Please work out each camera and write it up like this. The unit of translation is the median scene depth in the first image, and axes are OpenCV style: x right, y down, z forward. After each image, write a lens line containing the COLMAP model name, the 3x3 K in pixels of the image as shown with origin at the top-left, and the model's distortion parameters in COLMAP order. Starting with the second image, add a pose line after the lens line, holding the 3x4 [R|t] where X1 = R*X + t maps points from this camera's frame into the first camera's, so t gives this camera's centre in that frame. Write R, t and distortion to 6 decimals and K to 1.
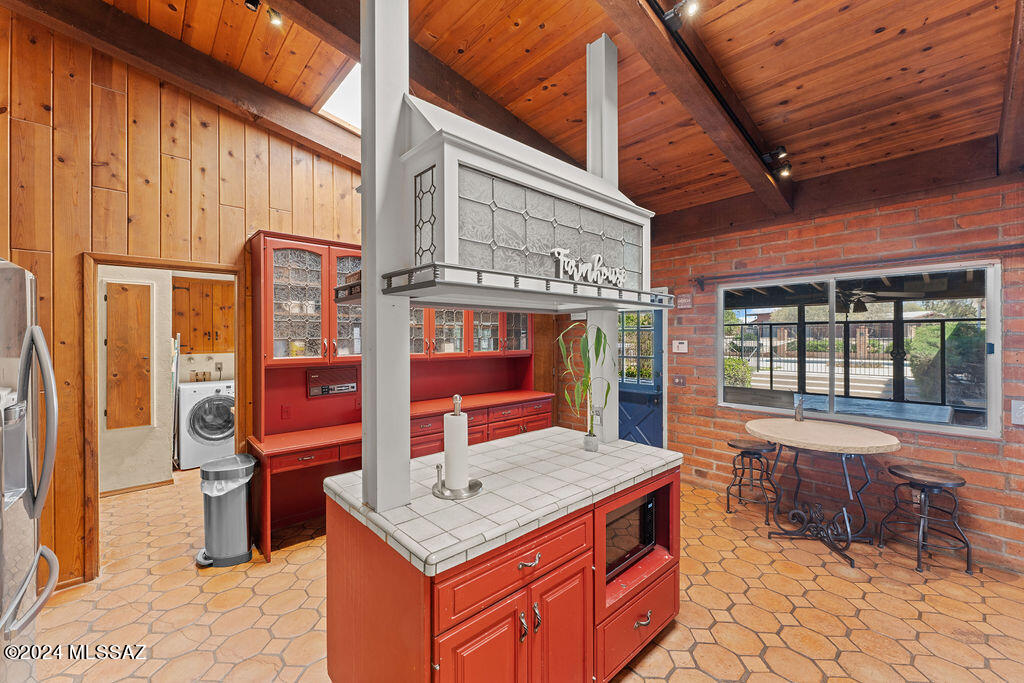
lens RADIAL K [[412.1, 0, 512.9], [0, 412.1, 338.2], [0, 0, 1]] dist [0.000843, -0.000528]
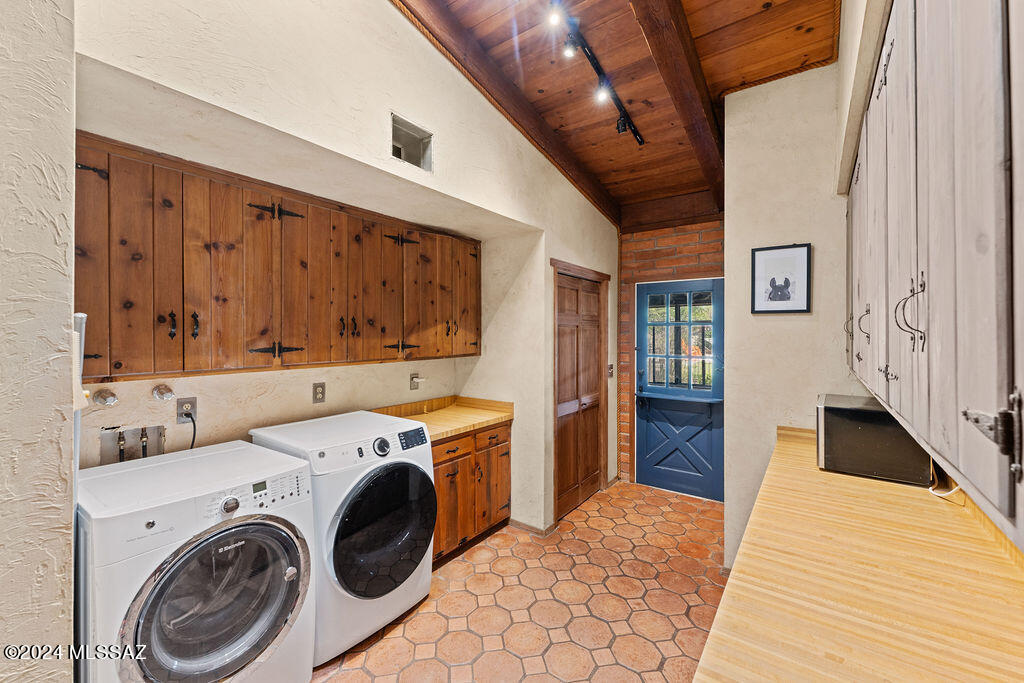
lens RADIAL K [[412.1, 0, 513.6], [0, 412.1, 334.8], [0, 0, 1]] dist [0.000843, -0.000528]
pose [[0.978131, -0.000941, 0.207987, -0.521191], [0.001203, 0.999999, -0.001132, 0.002606], [-0.207986, 0.001358, 0.978131, 0.598845]]
